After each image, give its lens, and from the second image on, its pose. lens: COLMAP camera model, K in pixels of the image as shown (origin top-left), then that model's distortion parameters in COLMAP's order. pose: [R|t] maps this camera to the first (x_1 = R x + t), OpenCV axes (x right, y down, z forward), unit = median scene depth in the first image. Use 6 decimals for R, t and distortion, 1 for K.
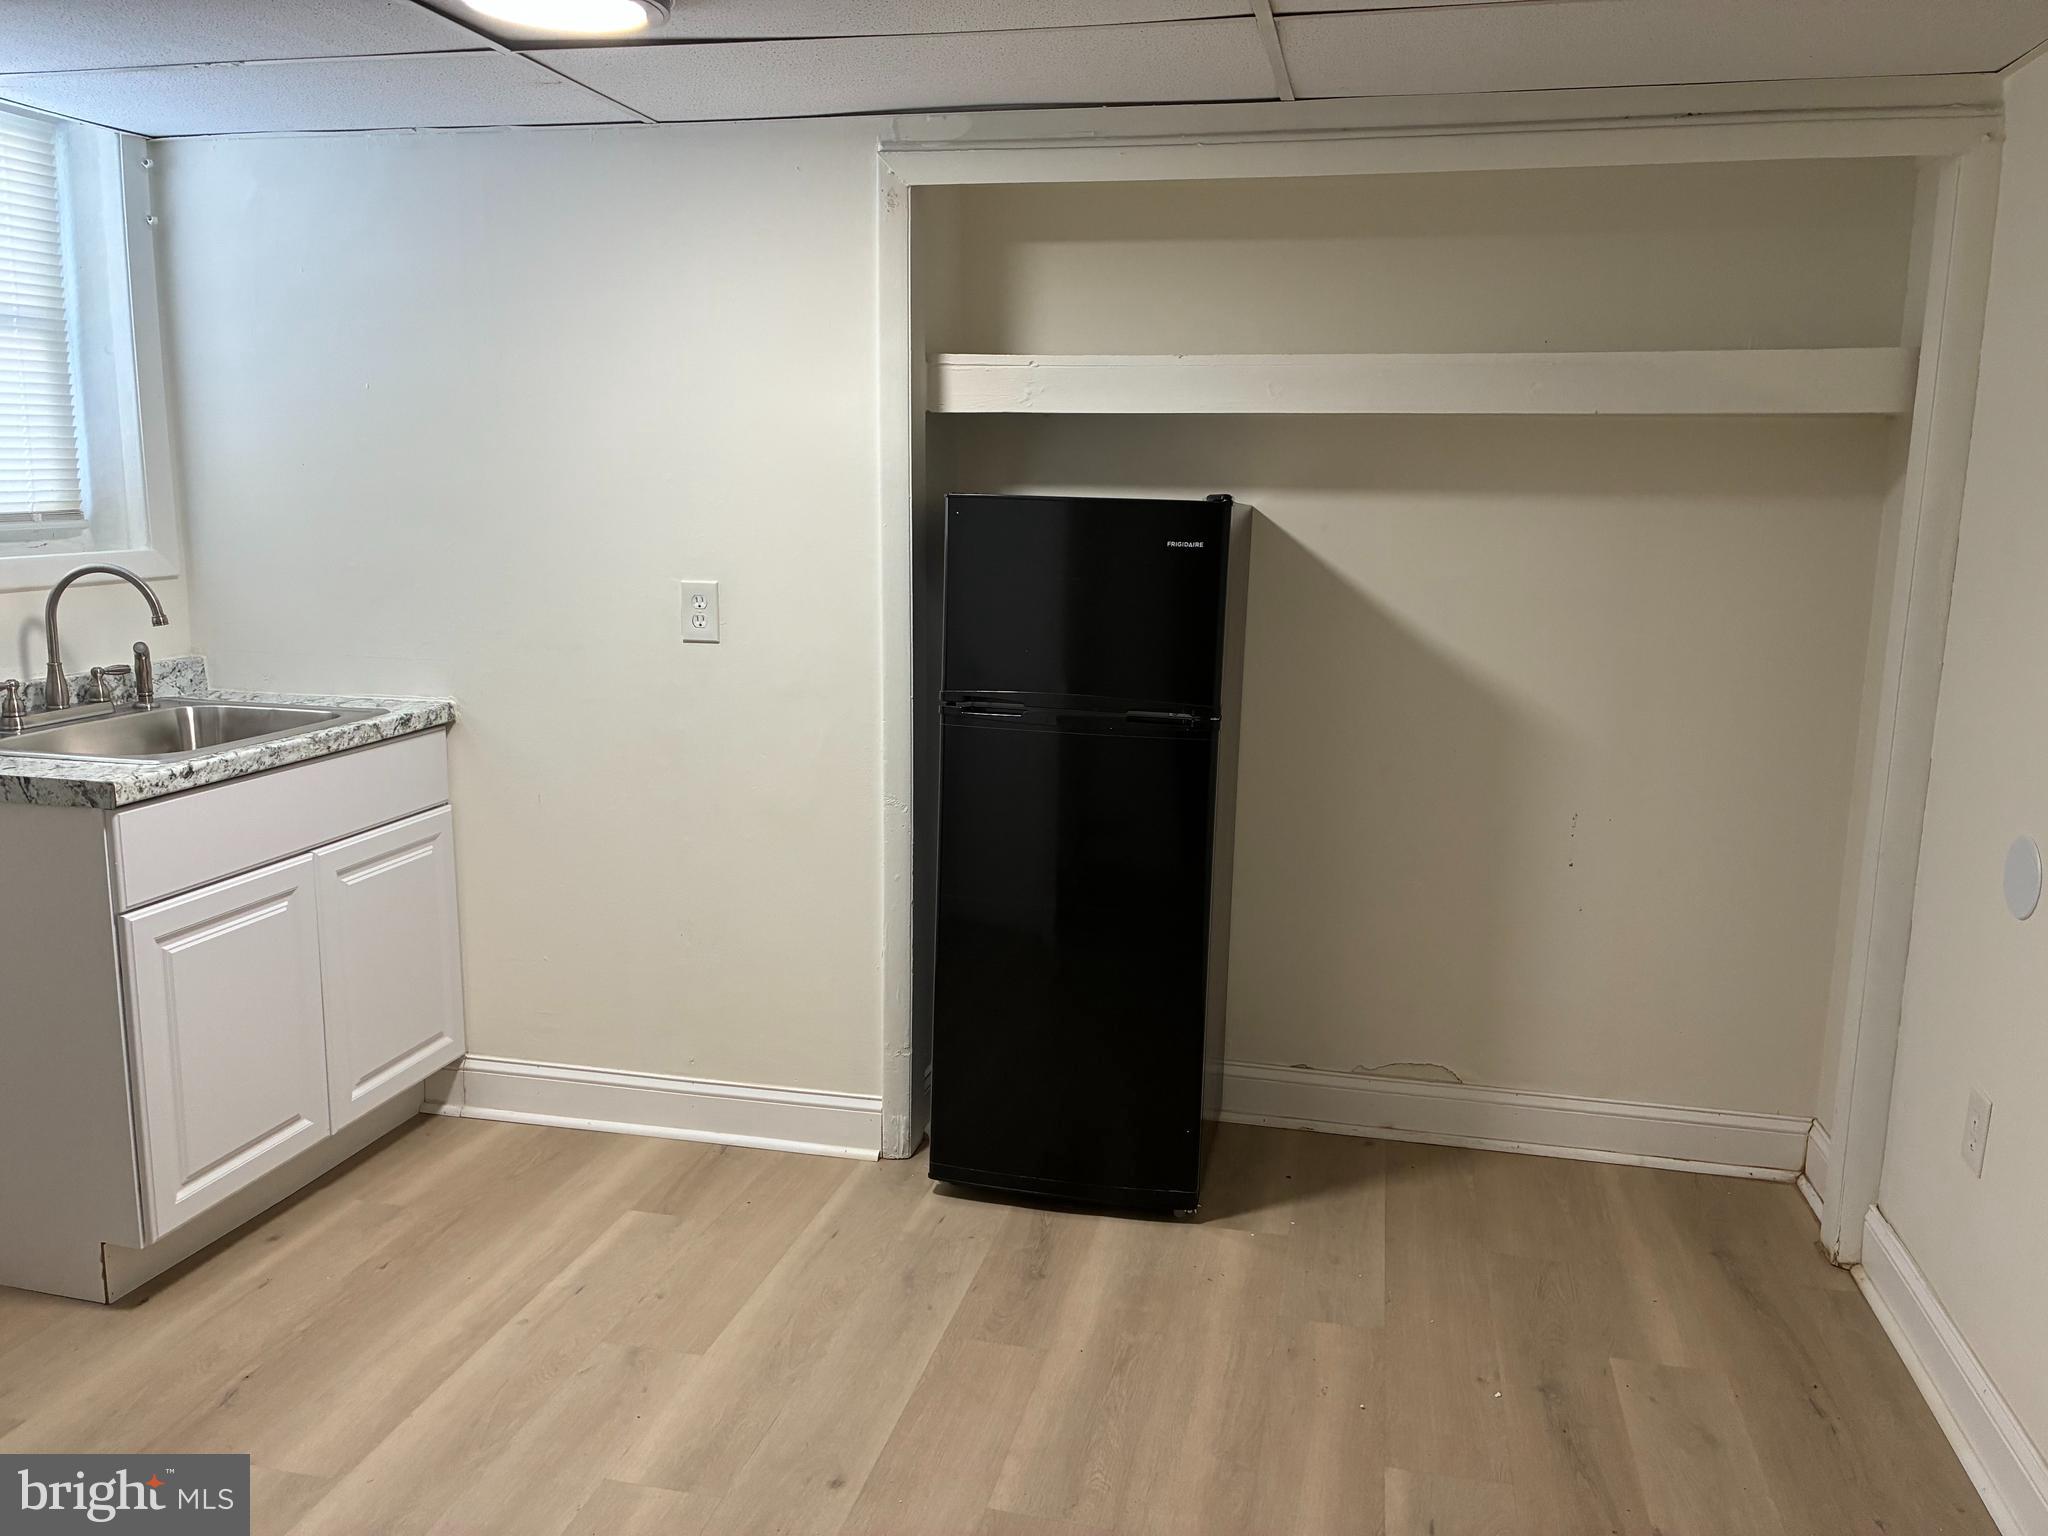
lens RADIAL K [[1560.7, 0, 1024.0], [0, 1560.7, 768.0], [0, 0, 1]] dist [0.079721, -0.092004]
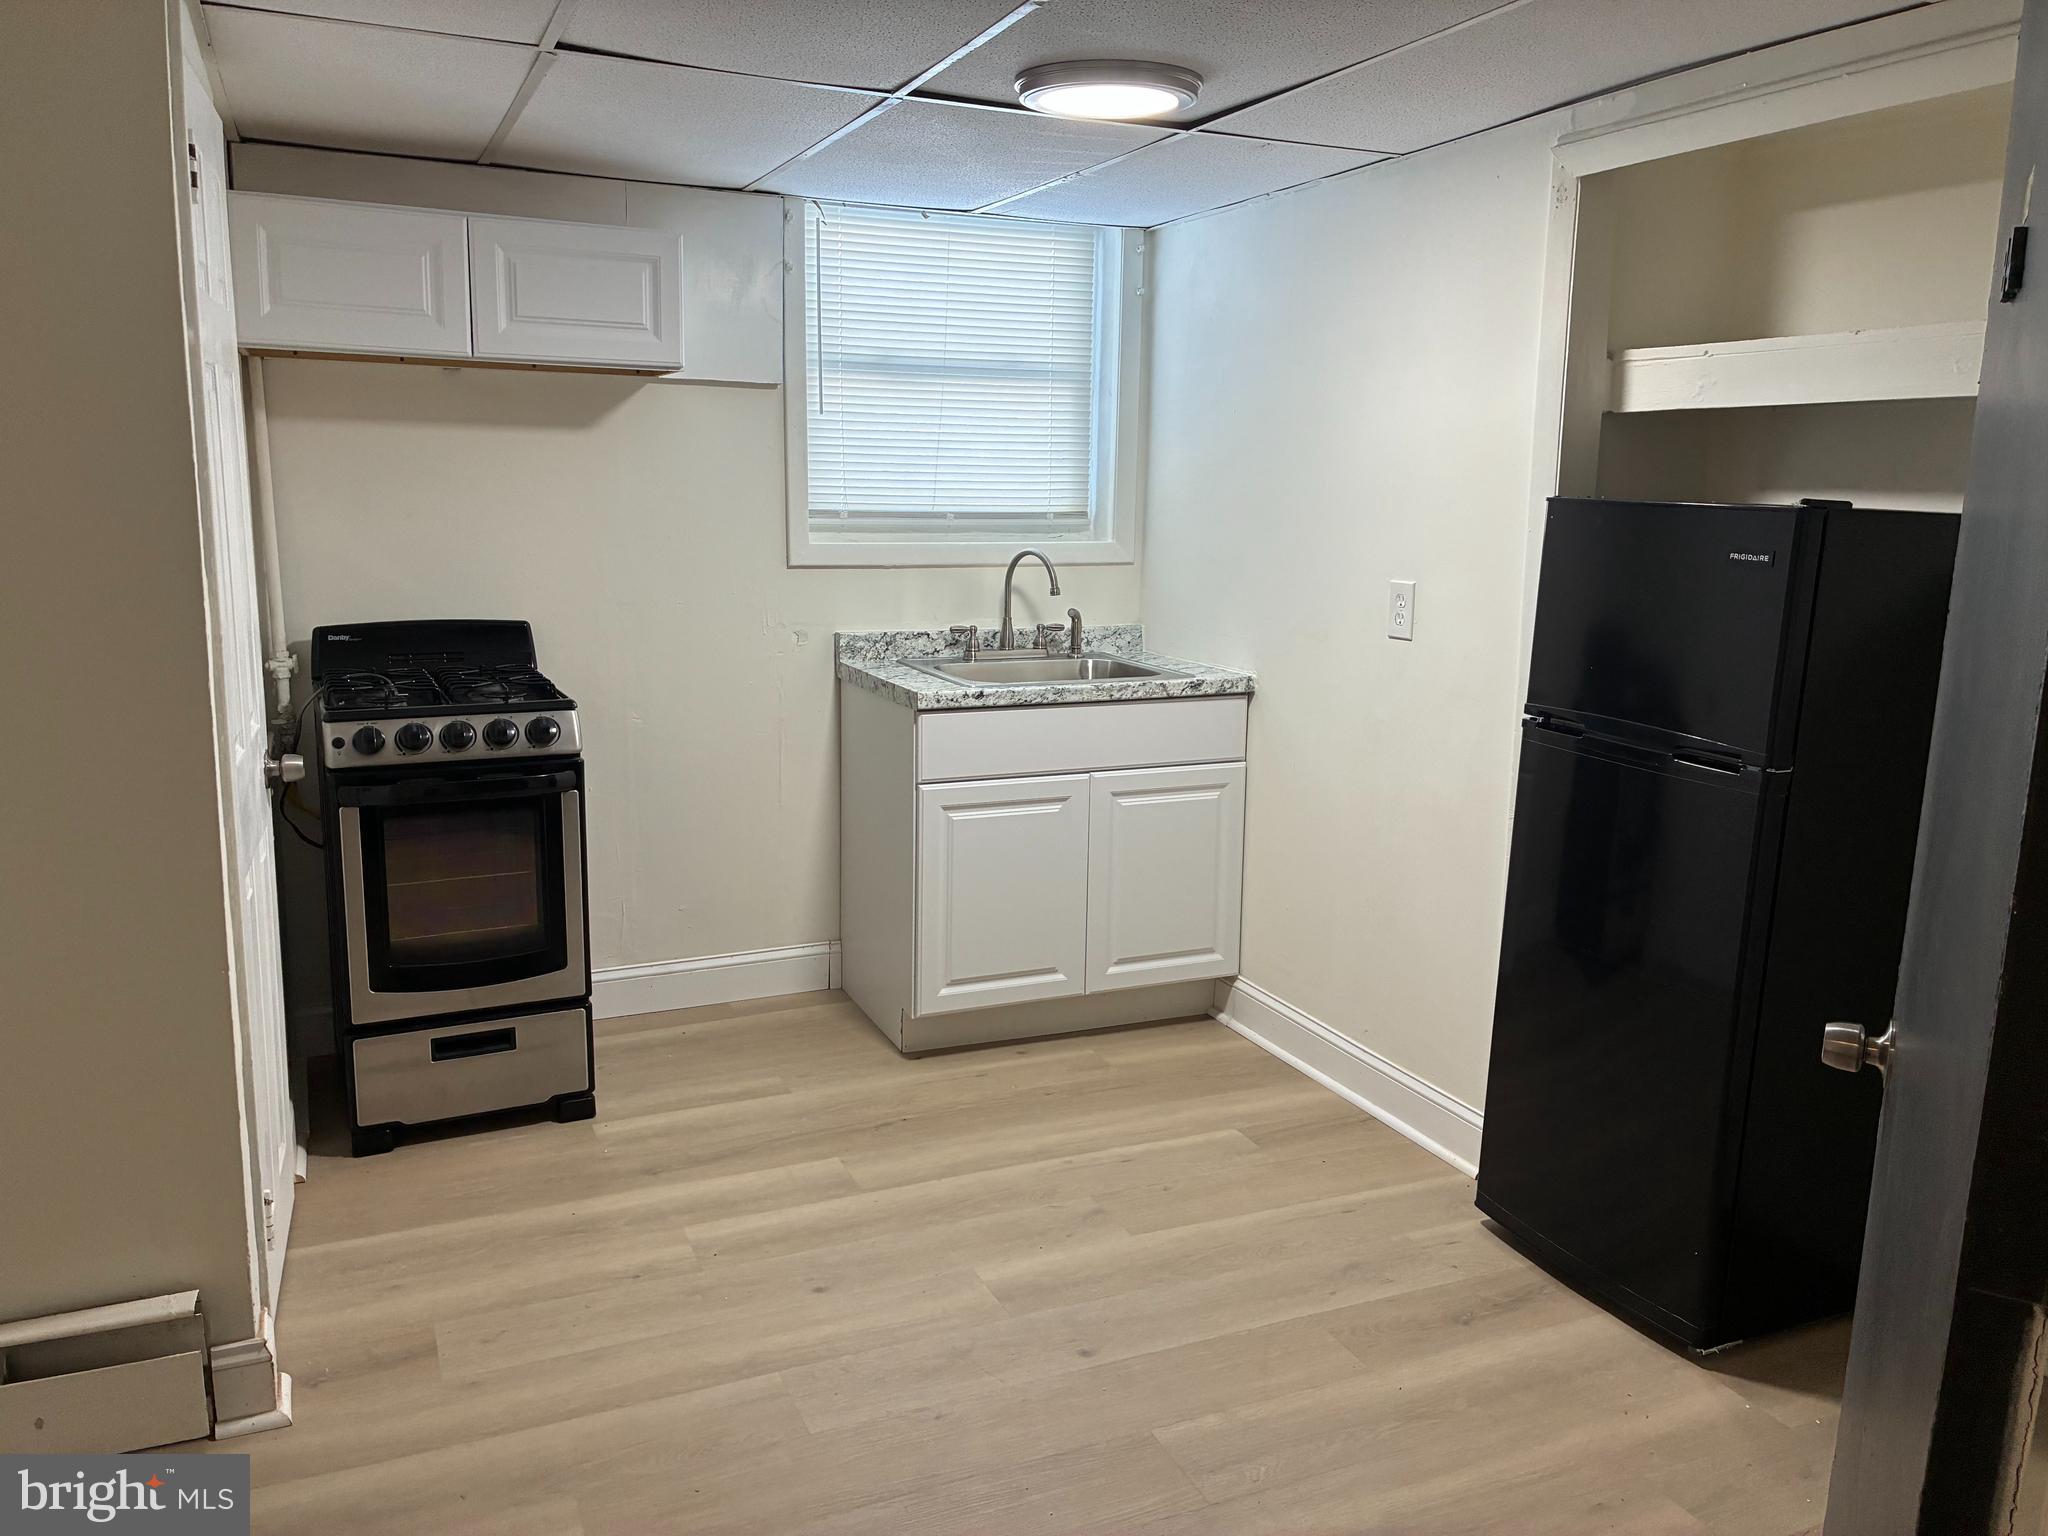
lens RADIAL K [[1543.7, 0, 1015.3], [0, 1543.7, 752.7], [0, 0, 1]] dist [0.122062, -0.091391]
pose [[0.606672, 0.137089, -0.783043, 0.503957], [-0.153364, 0.986697, 0.053923, -0.022754], [0.780018, 0.087377, 0.619626, 0.161104]]
